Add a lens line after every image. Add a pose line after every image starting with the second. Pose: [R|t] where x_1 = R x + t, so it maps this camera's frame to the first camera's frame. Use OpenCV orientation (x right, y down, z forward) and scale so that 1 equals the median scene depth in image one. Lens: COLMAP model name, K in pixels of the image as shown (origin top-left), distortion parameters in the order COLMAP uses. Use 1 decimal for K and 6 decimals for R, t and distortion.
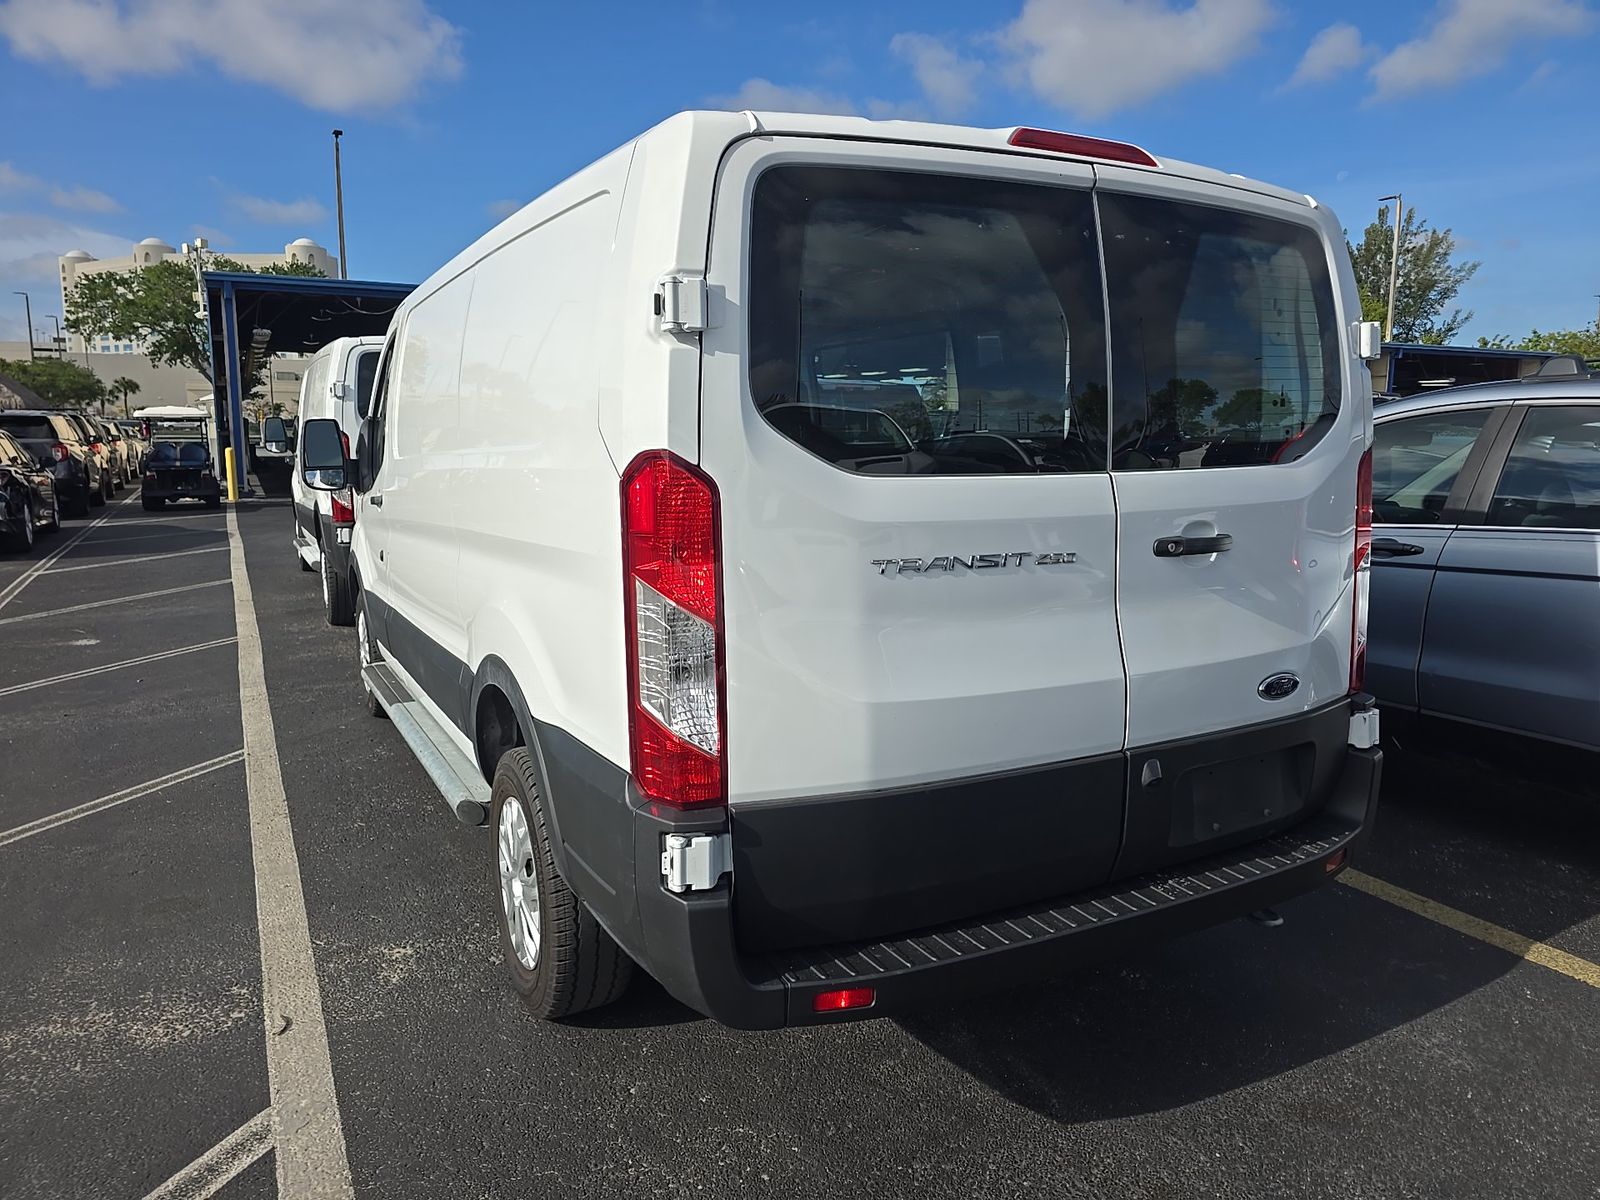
lens RADIAL K [[1061.2, 0, 800.0], [0, 1061.2, 600.0], [0, 0, 1]] dist [0.073134, -0.075088]
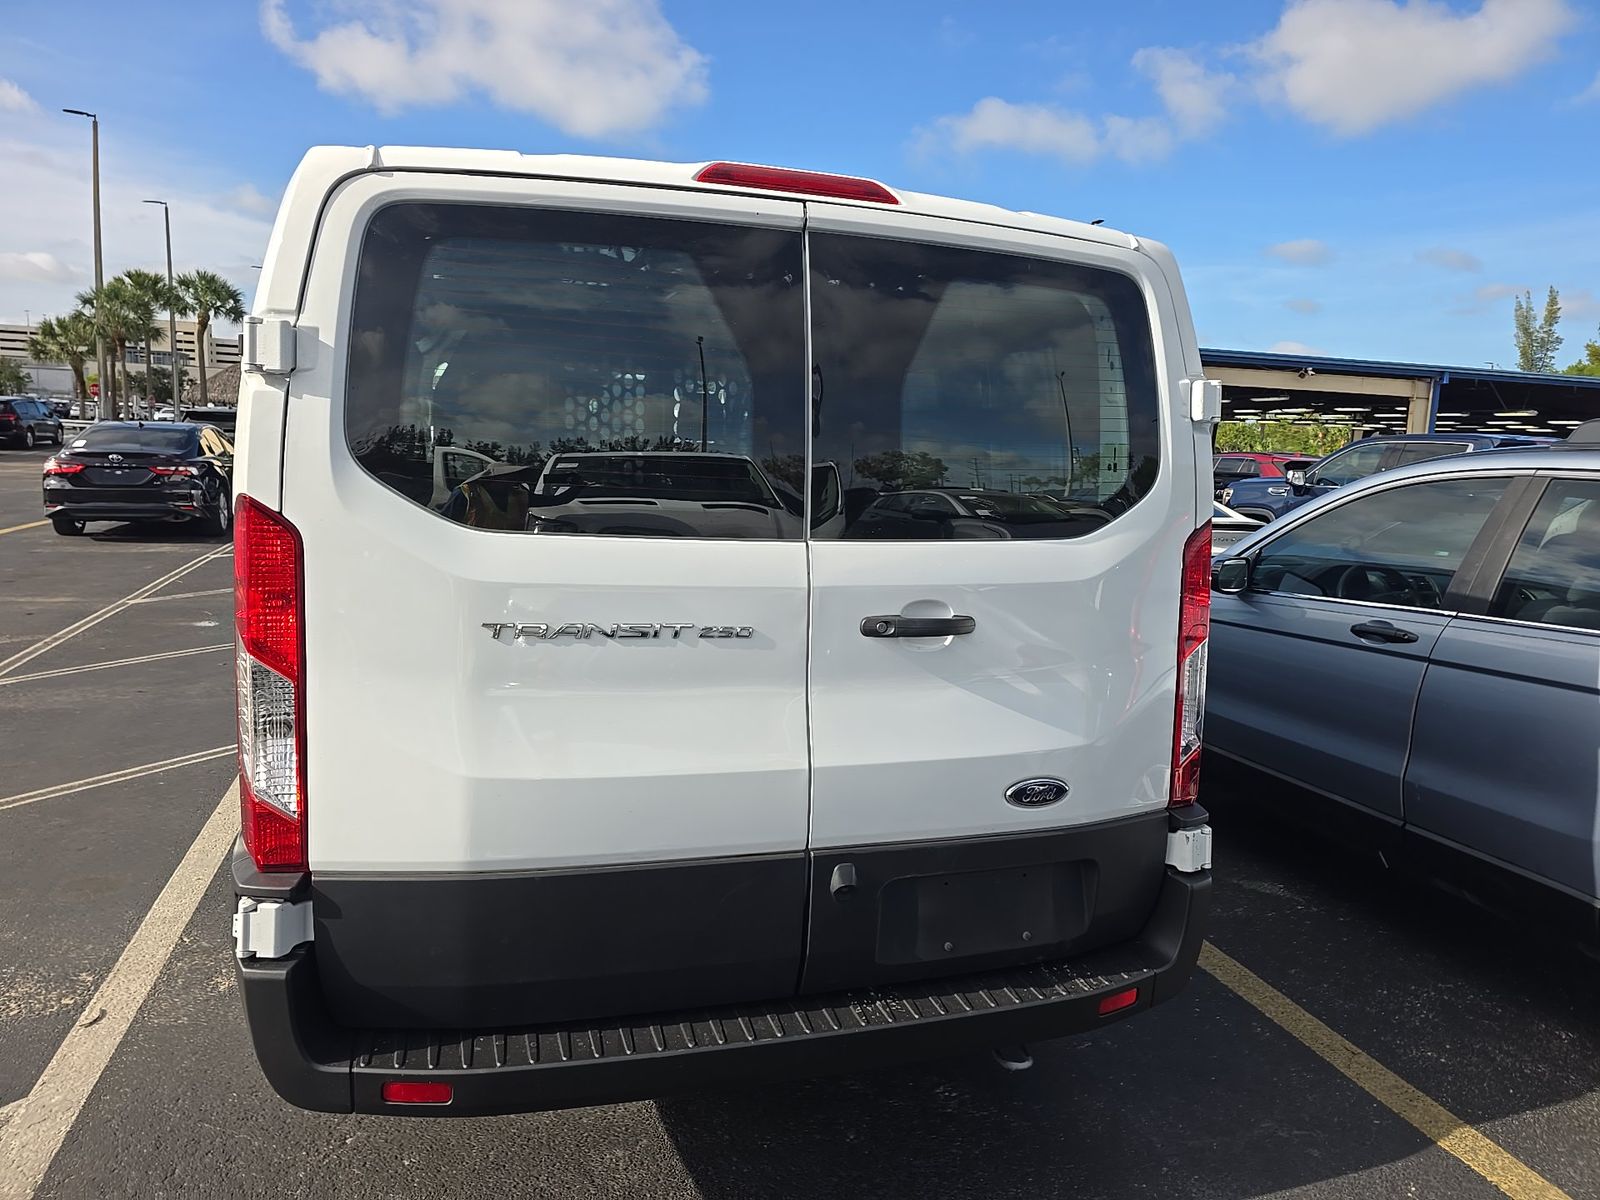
lens RADIAL K [[1062.0, 0, 809.5], [0, 1062.0, 596.6], [0, 0, 1]] dist [0.076353, -0.076430]
pose [[0.979835, 0.067775, -0.187962, 0.415775], [-0.071225, 0.997392, -0.011652, -0.055434], [0.186682, 0.024804, 0.982107, 0.106629]]
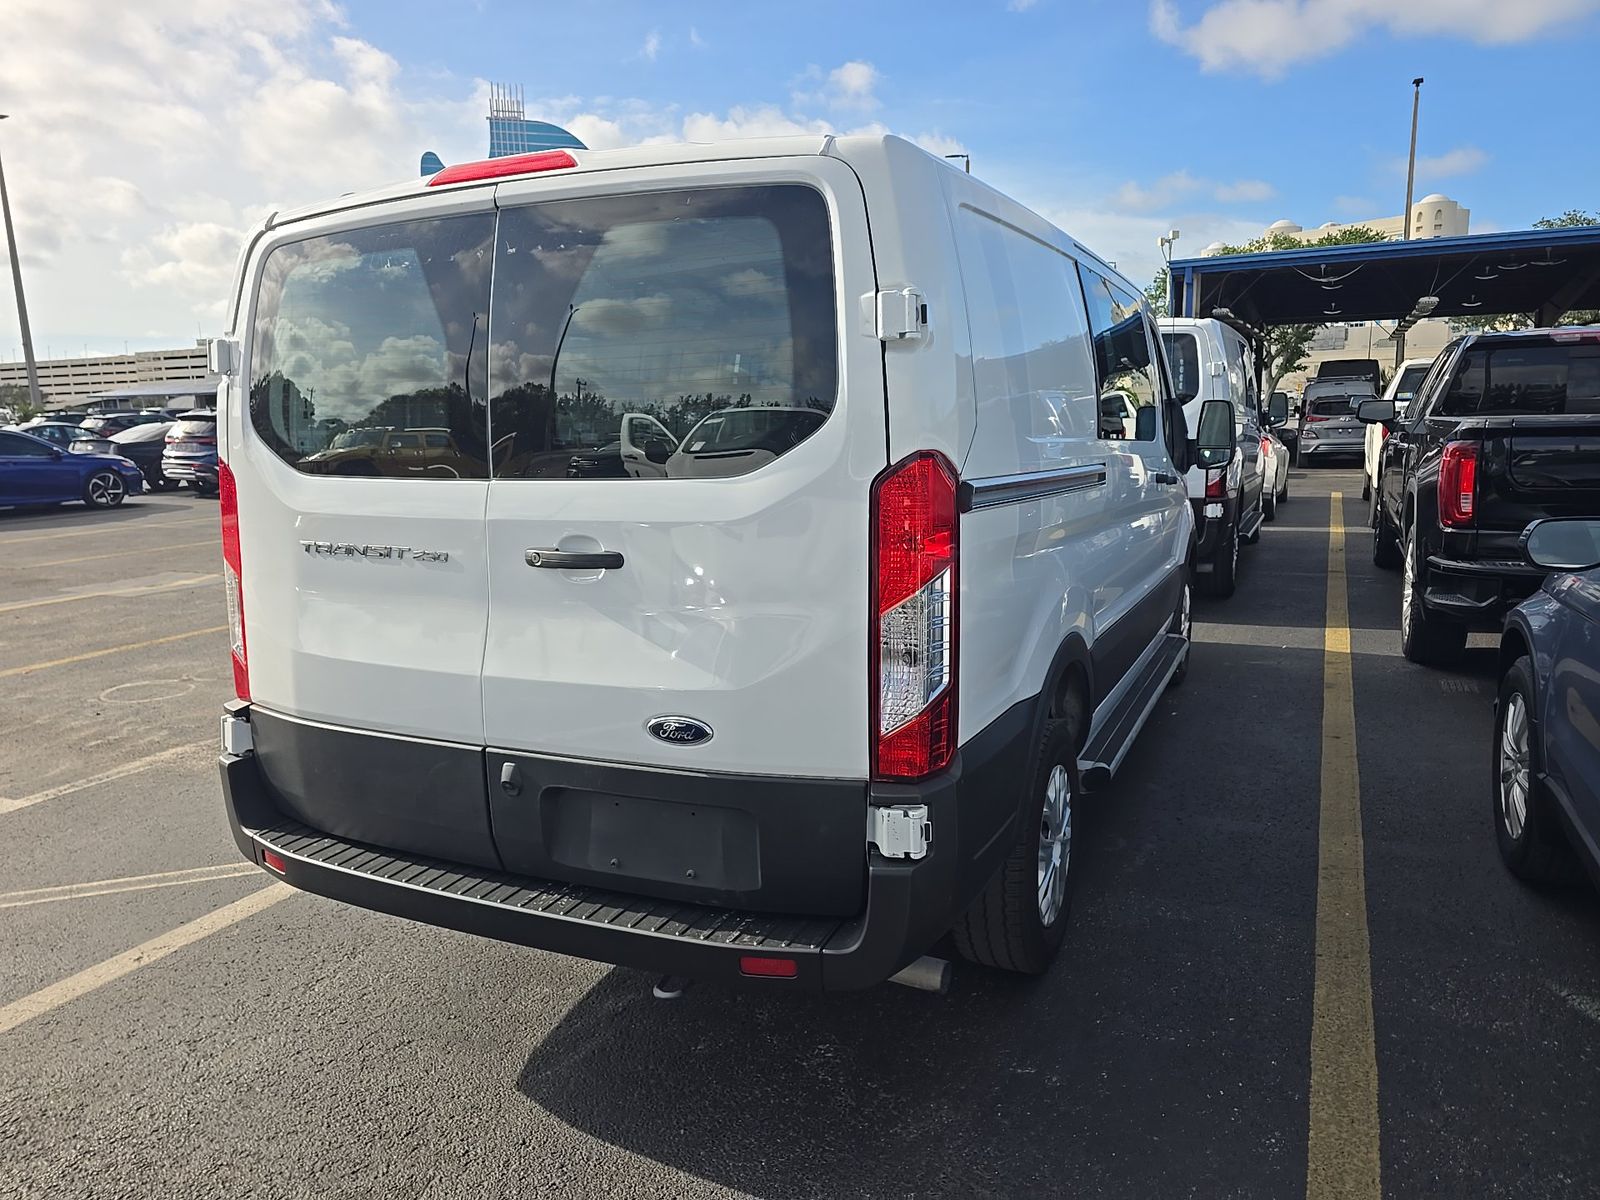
lens RADIAL K [[1064.9, 0, 798.3], [0, 1064.9, 604.6], [0, 0, 1]] dist [0.009277, 0.003248]
pose [[0.614389, 0.126610, -0.778778, 1.161371], [-0.101580, 0.991520, 0.081058, -0.101751], [0.782437, 0.029307, 0.622040, 0.529144]]
